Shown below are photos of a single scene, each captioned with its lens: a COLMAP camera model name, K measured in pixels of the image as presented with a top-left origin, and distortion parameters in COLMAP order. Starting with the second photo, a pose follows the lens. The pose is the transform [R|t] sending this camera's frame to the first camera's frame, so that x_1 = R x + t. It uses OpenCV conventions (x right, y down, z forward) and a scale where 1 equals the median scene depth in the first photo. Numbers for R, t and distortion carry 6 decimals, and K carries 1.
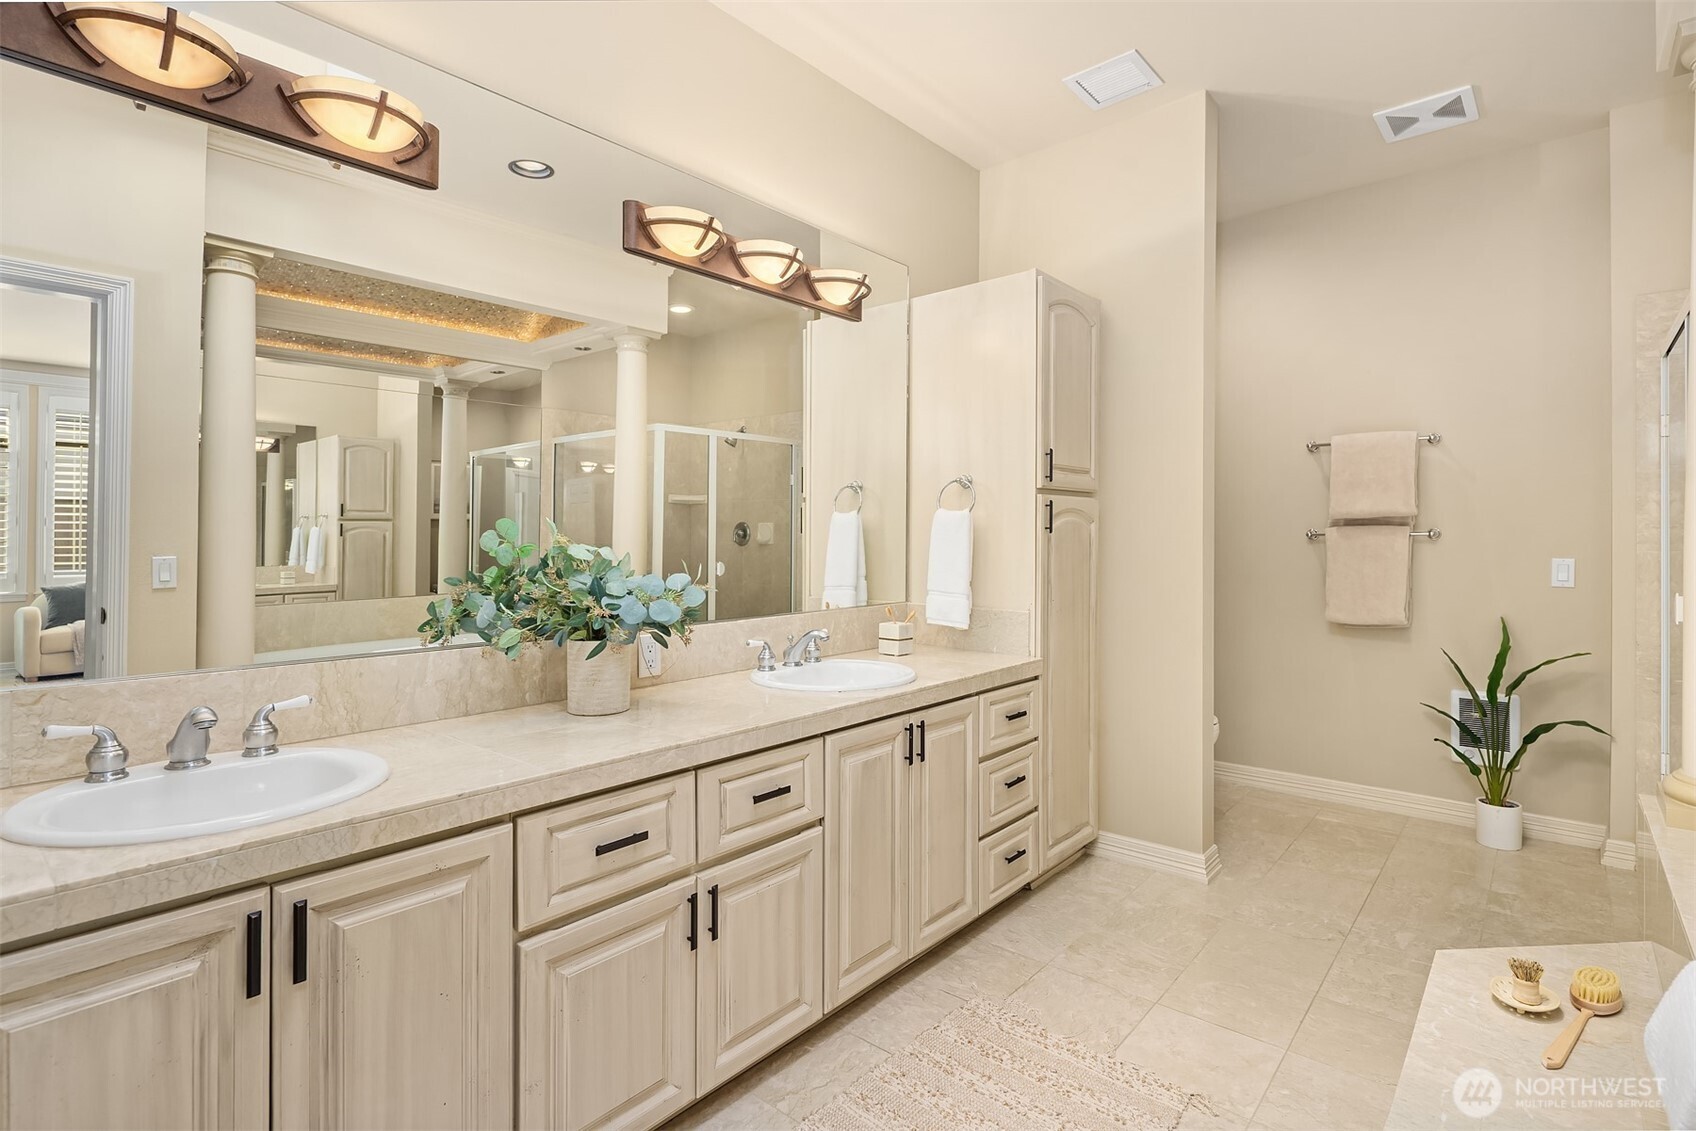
lens RADIAL K [[823.2, 0, 847.9], [0, 823.2, 542.0], [0, 0, 1]] dist [0.000026, -0.000057]
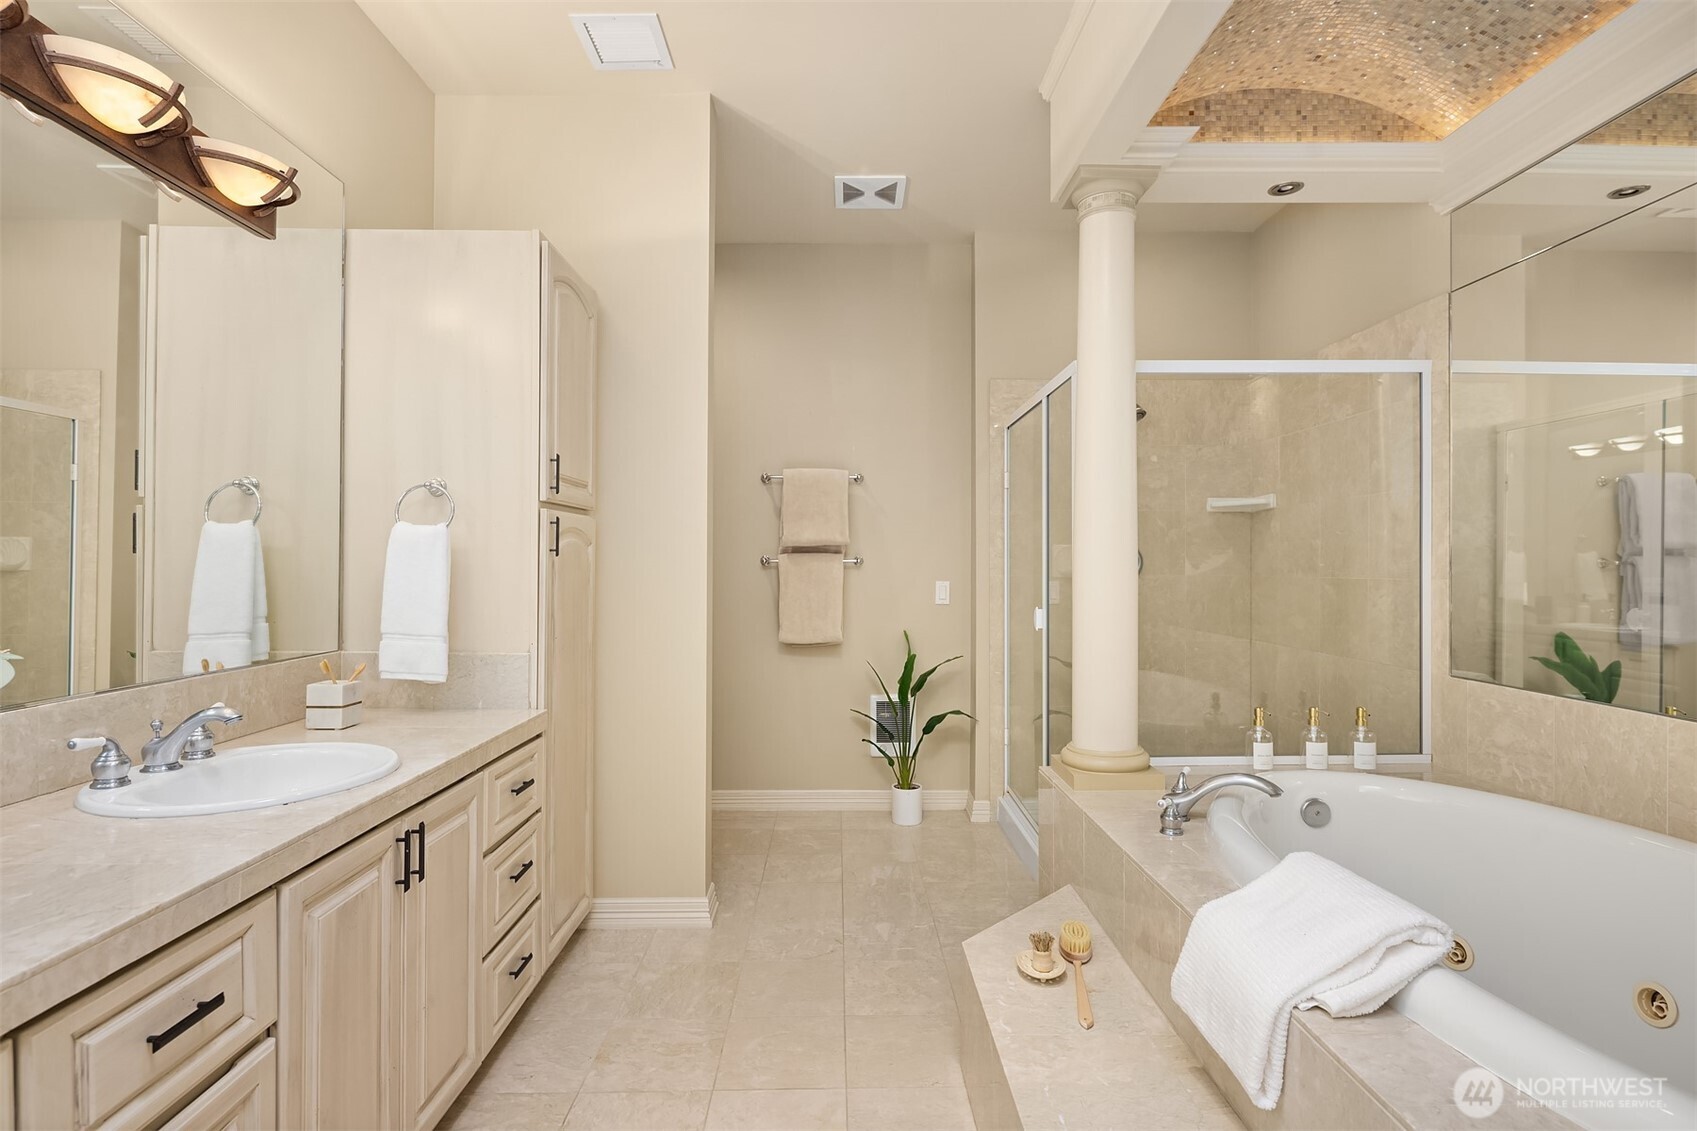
lens RADIAL K [[826.4, 0, 848.5], [0, 826.4, 565.5], [0, 0, 1]] dist [0.007430, -0.007770]
pose [[0.748074, 0.003544, 0.663606, -0.081319], [-0.001330, 0.999992, -0.003841, 0.001059], [-0.663614, 0.001991, 0.748072, 0.180974]]
